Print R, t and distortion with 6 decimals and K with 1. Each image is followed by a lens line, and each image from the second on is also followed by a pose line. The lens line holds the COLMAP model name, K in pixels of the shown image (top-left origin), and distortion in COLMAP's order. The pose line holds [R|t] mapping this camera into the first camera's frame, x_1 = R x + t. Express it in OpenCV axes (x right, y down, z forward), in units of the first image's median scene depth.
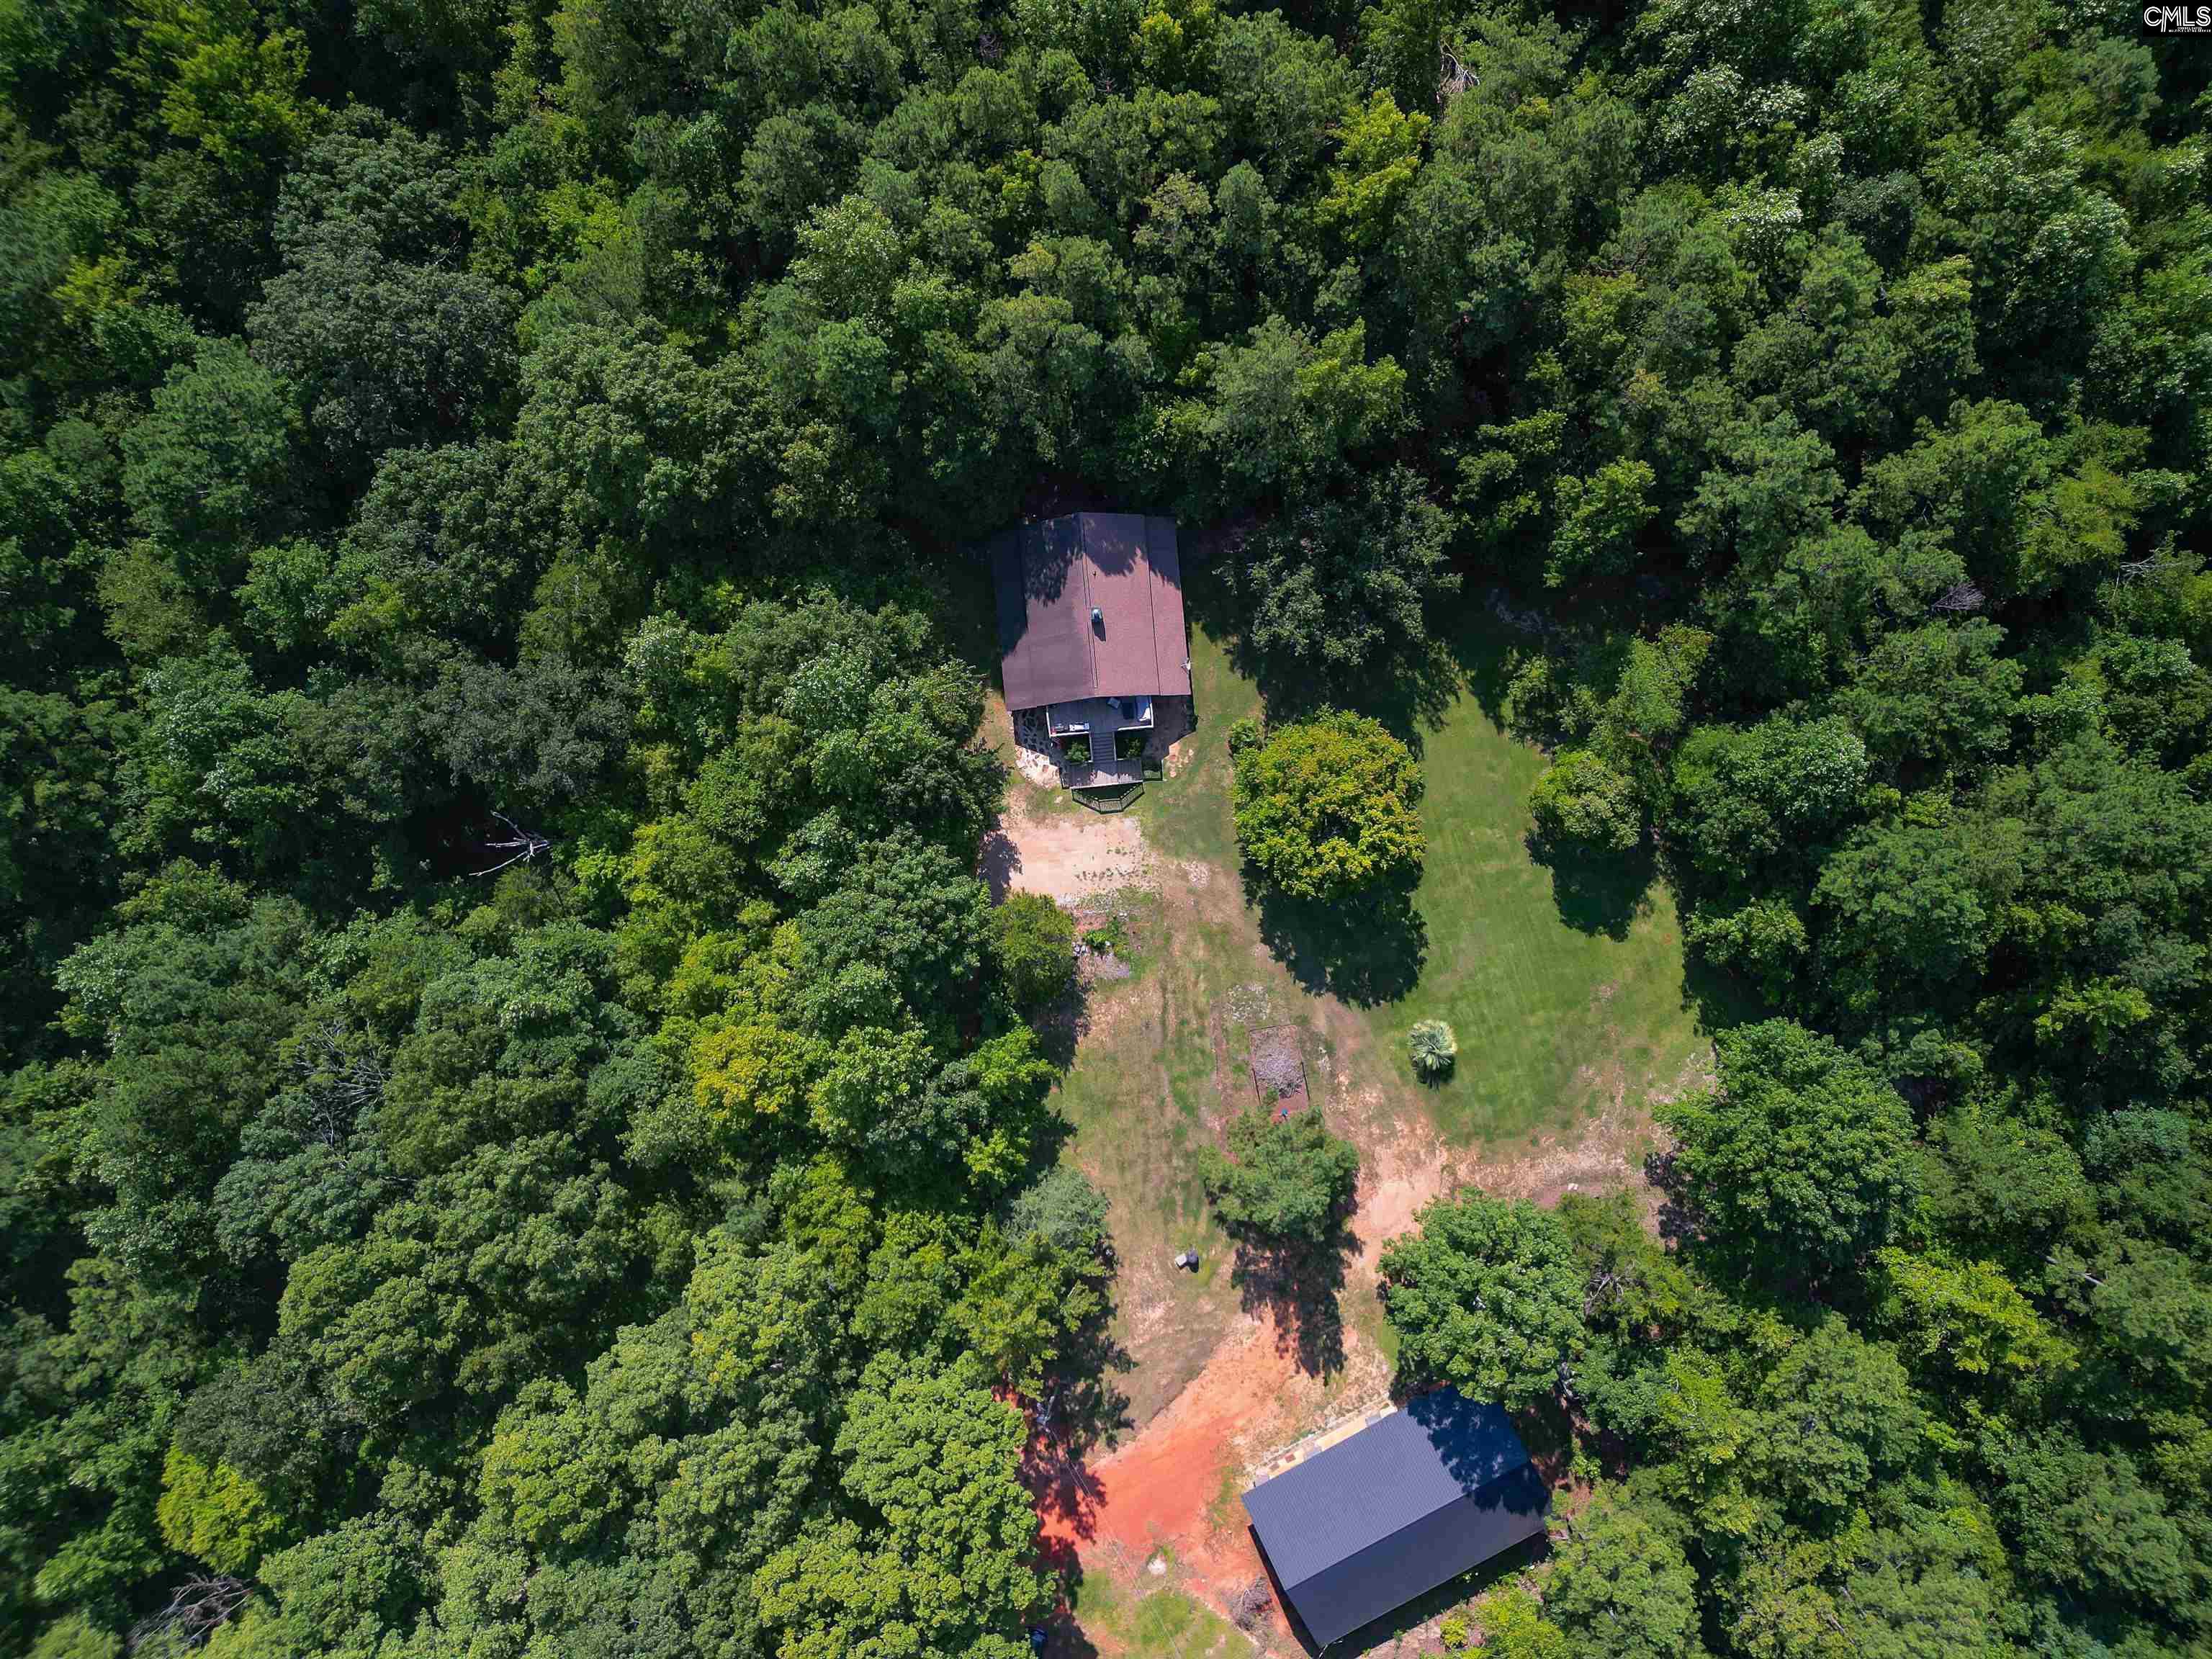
lens RADIAL K [[1529.9, 0, 1108.4], [0, 1529.9, 823.5], [0, 0, 1]] dist [0.136037, -0.215902]
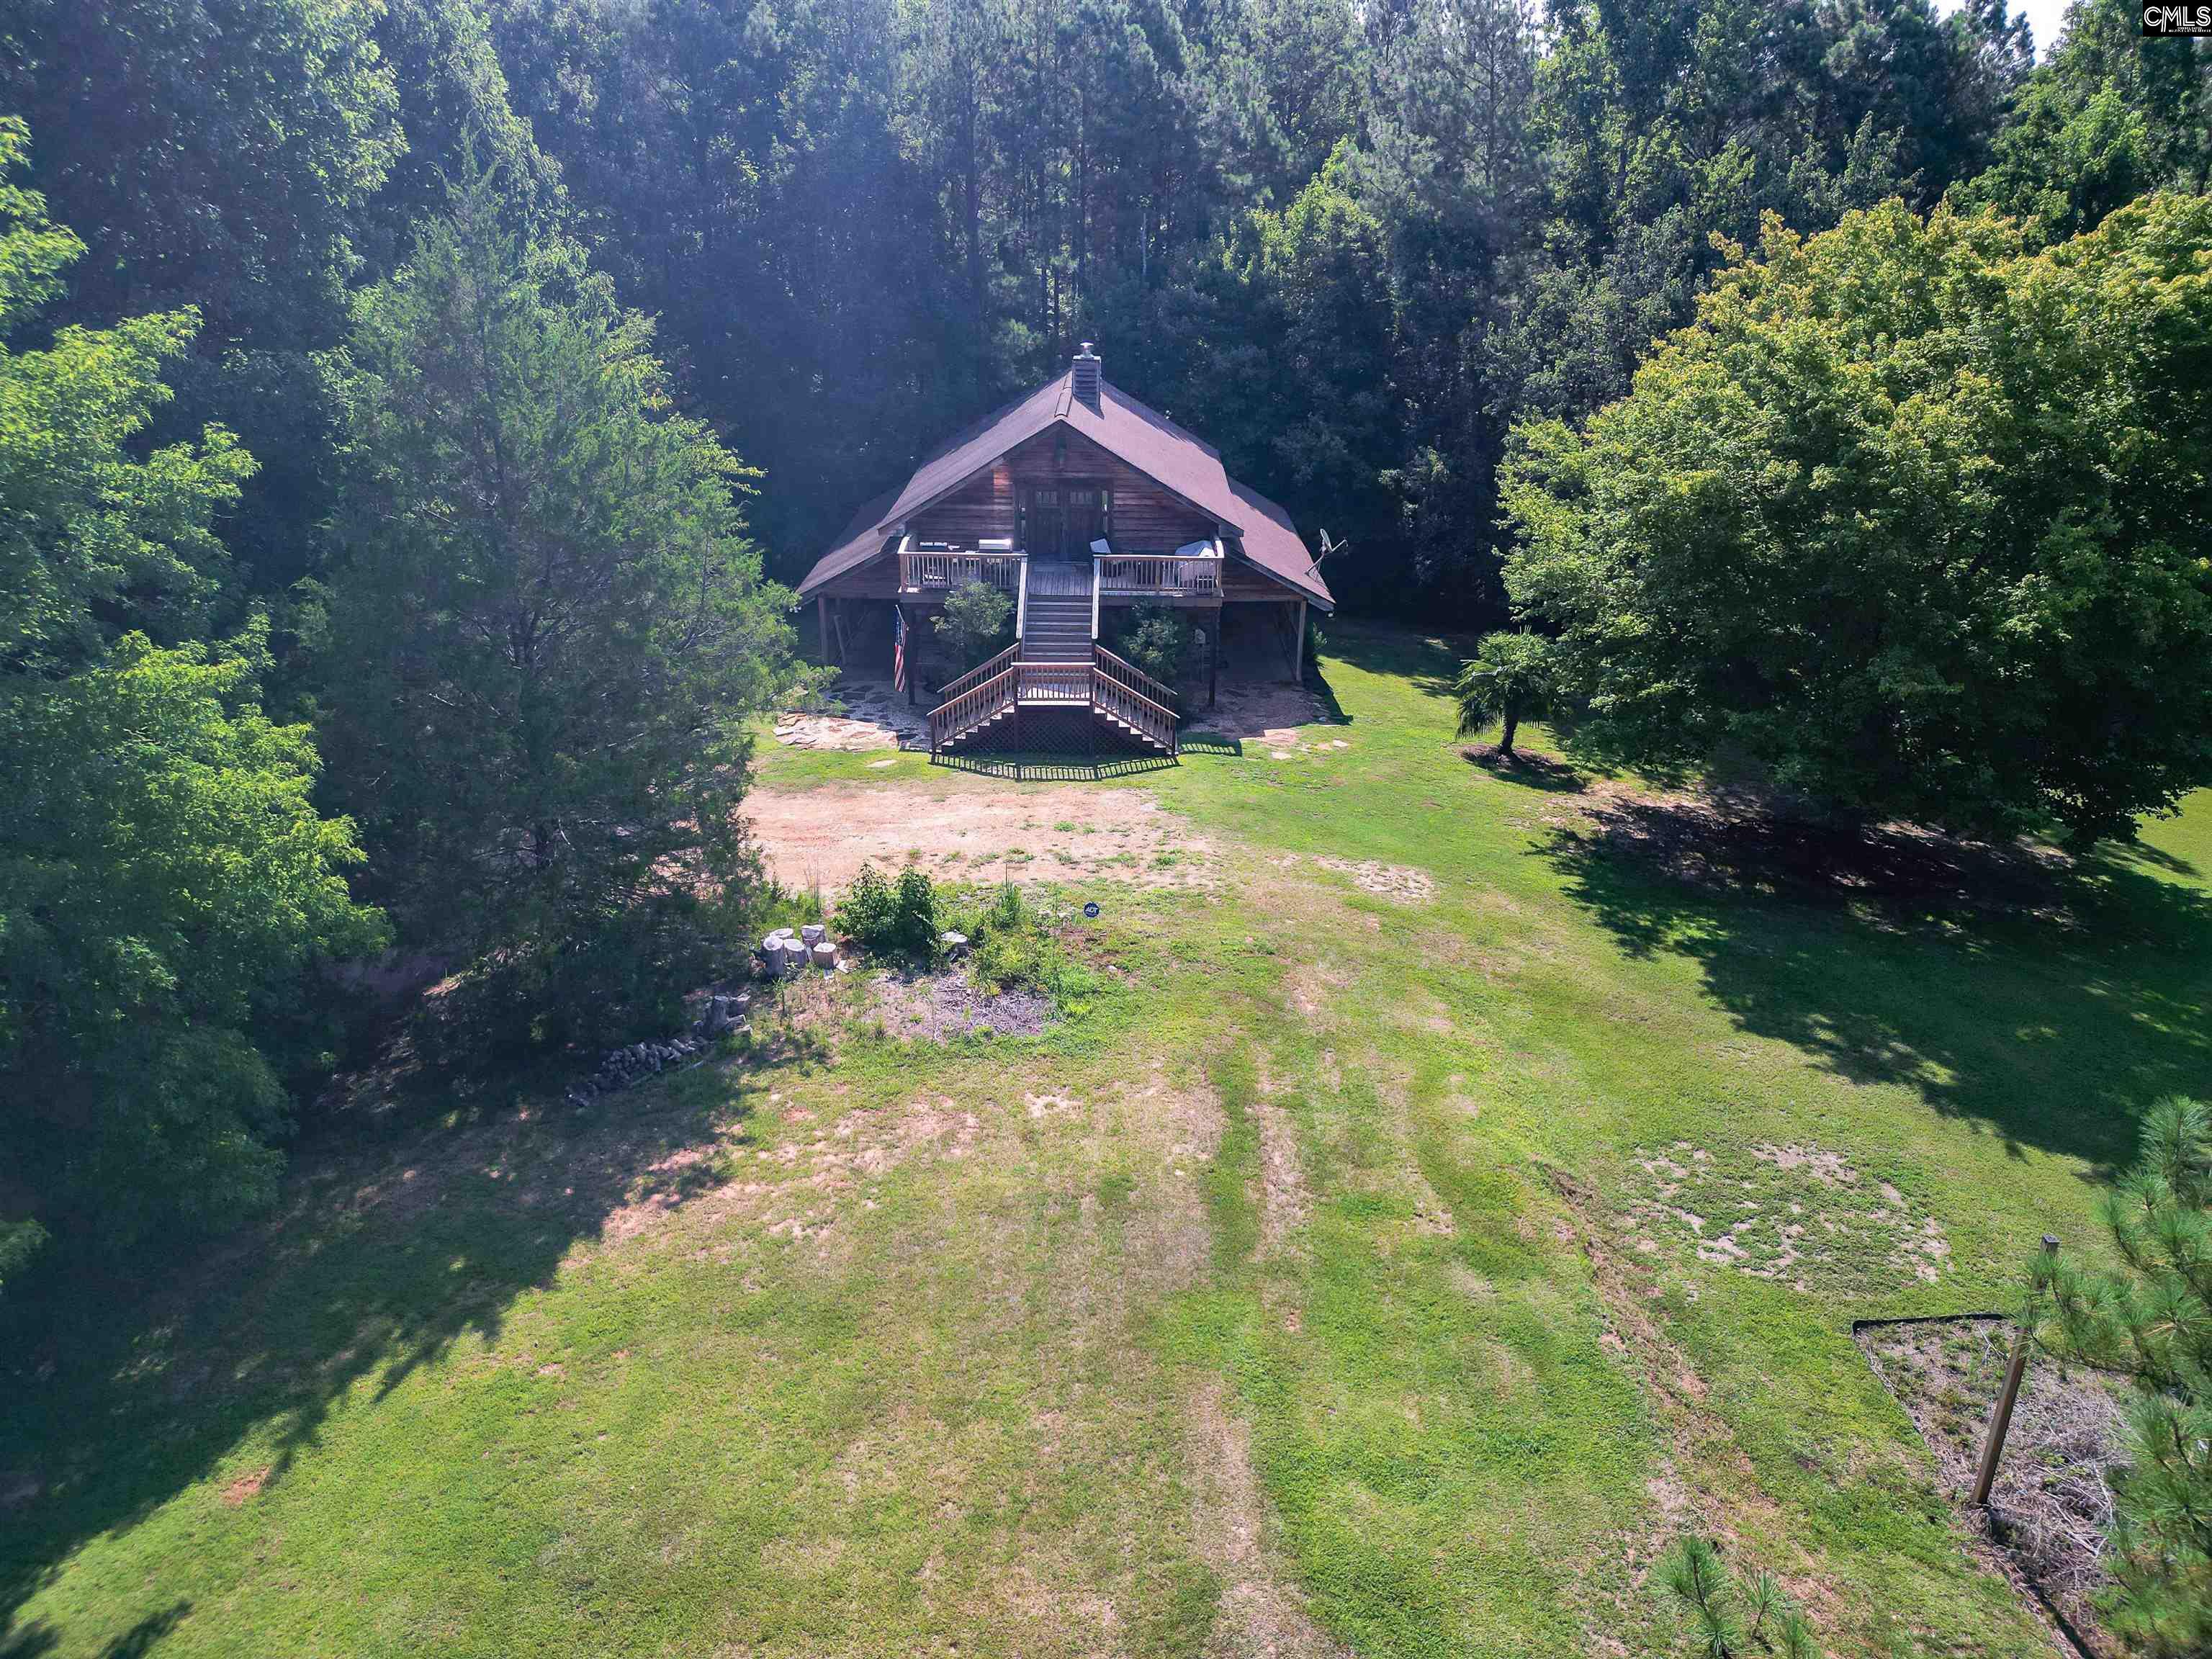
lens RADIAL K [[1529.9, 0, 1108.4], [0, 1529.9, 823.5], [0, 0, 1]] dist [0.136037, -0.215902]
pose [[0.995312, 0.036361, -0.089623, 0.037246], [-0.096653, 0.407779, -0.907951, 0.253534], [0.003533, 0.912356, 0.409382, 0.918942]]
